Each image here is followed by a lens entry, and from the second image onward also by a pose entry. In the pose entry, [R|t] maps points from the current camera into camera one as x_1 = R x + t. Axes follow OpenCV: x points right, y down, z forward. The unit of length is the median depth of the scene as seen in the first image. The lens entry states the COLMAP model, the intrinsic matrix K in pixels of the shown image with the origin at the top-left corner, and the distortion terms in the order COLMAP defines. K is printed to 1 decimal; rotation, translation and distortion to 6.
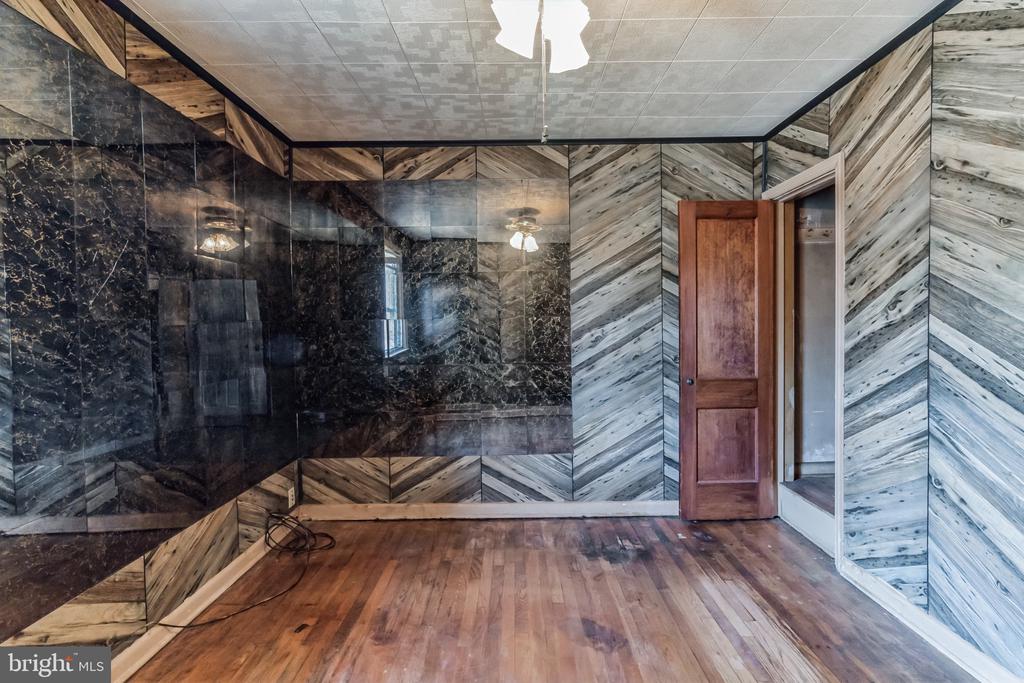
lens RADIAL K [[485.6, 0, 515.3], [0, 485.6, 338.1], [0, 0, 1]] dist [0.008627, 0.001069]
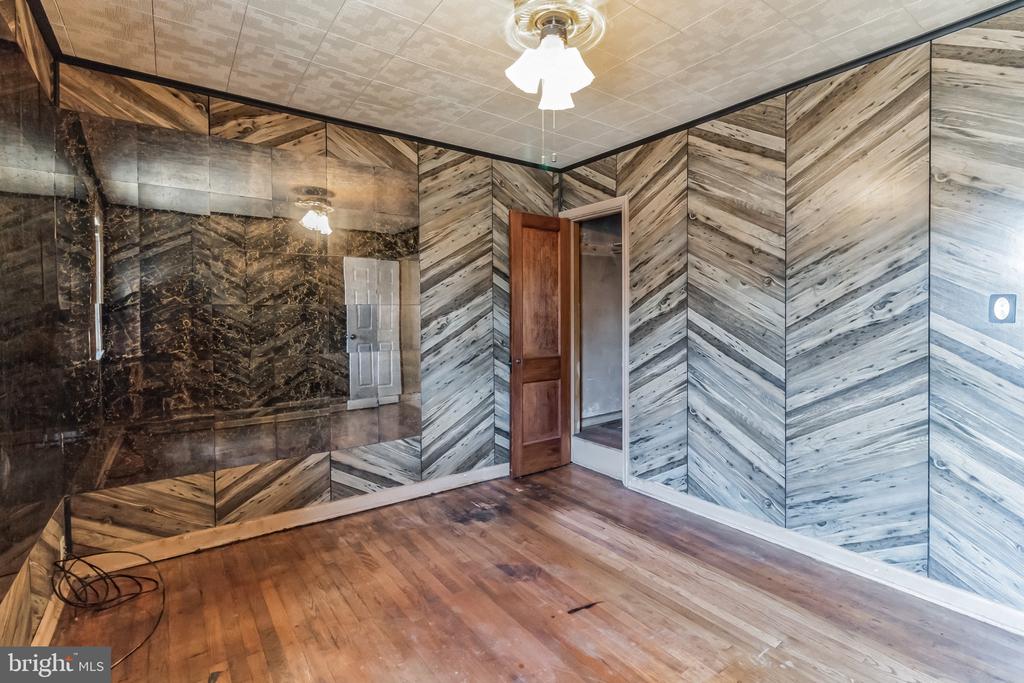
lens RADIAL K [[485.6, 0, 538.9], [0, 485.6, 323.4], [0, 0, 1]] dist [0.008627, 0.001069]
pose [[0.802569, -0.002130, 0.596556, -0.317068], [0.010866, 0.999880, -0.011049, 0.009945], [-0.596461, 0.015350, 0.802496, 0.003182]]
